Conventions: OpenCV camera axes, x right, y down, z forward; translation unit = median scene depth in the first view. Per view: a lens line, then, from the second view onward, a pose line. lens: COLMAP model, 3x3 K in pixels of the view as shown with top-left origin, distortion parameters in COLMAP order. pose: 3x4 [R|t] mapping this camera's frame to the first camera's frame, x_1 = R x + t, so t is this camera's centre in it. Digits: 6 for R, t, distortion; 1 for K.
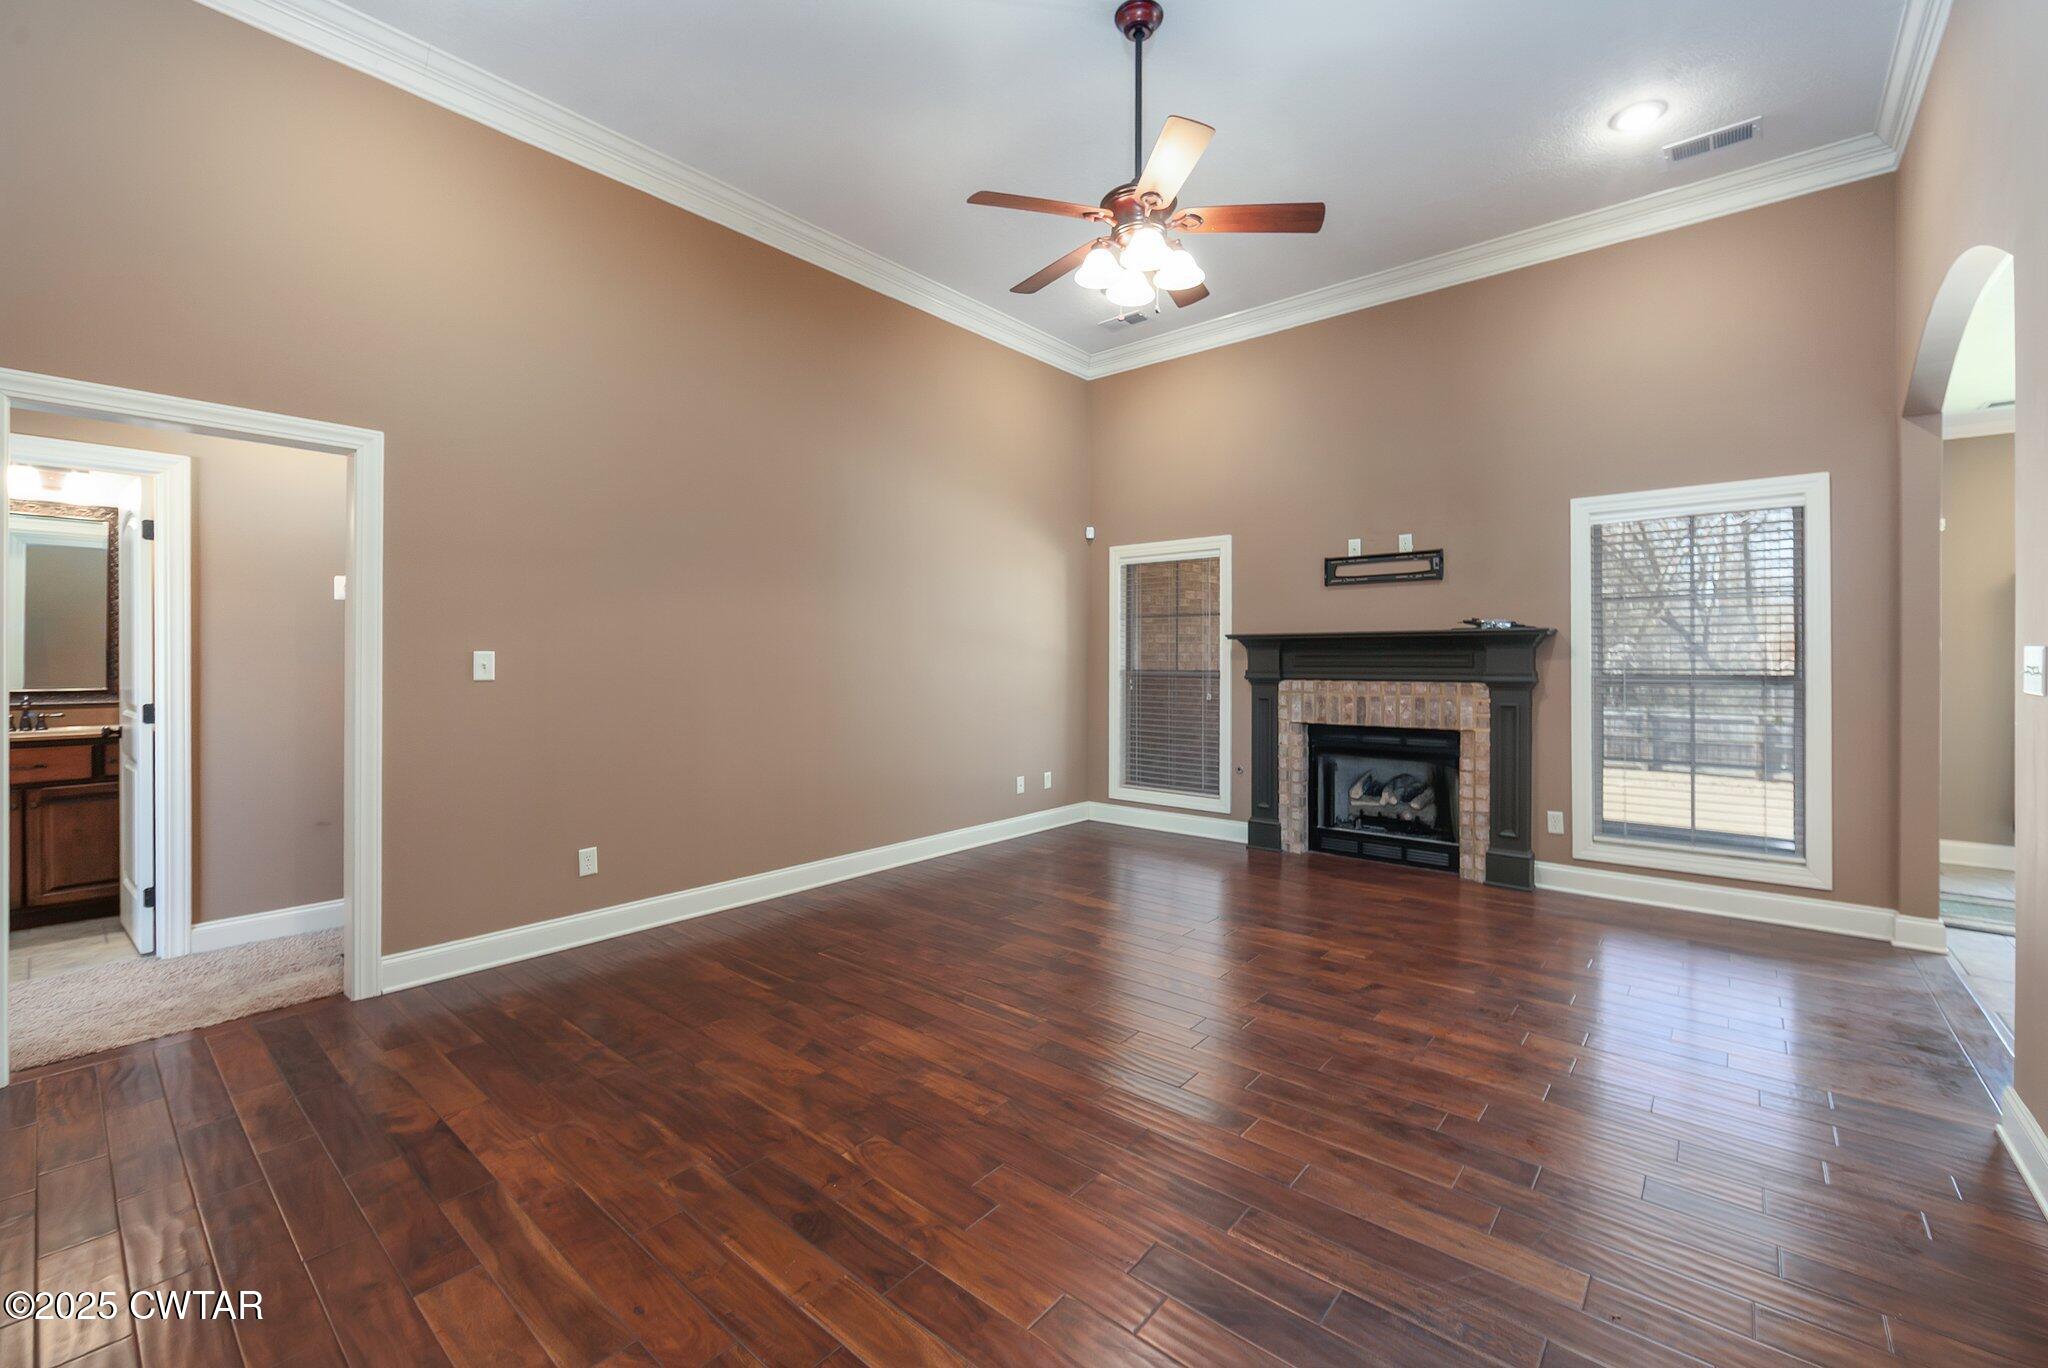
lens RADIAL K [[829.5, 0, 1040.8], [0, 829.5, 657.1], [0, 0, 1]] dist [-0.002453, -0.001006]
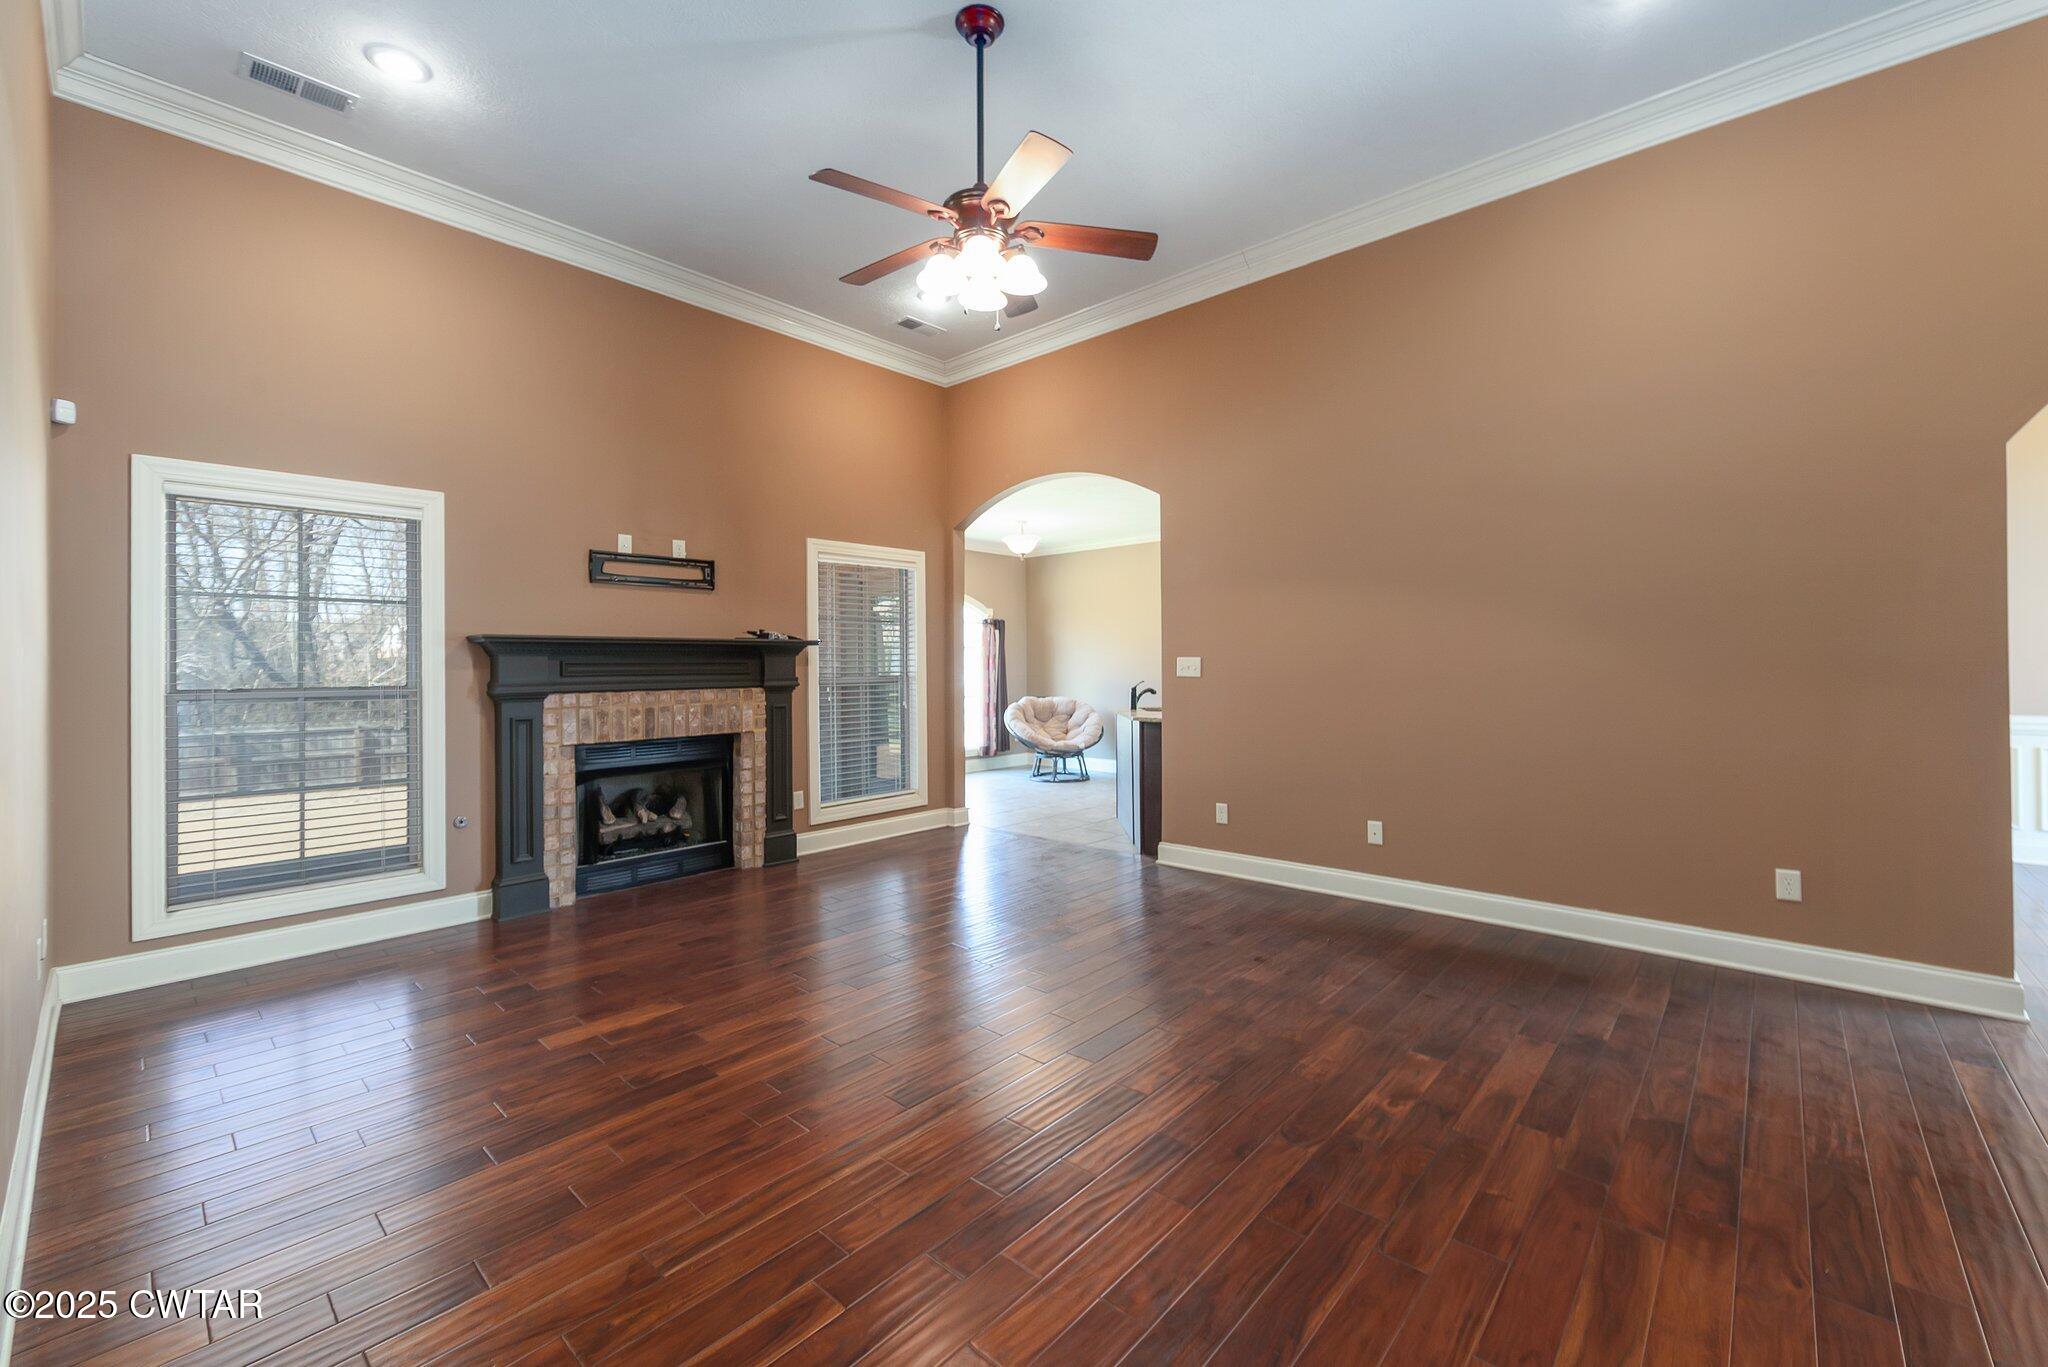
lens RADIAL K [[829.5, 0, 1038.2], [0, 829.5, 664.0], [0, 0, 1]] dist [-0.002453, -0.001006]
pose [[0.037128, 0.000682, 0.999310, -0.518956], [0.005210, 0.999986, -0.000876, 0.001877], [-0.999297, 0.005239, 0.037124, 0.532362]]
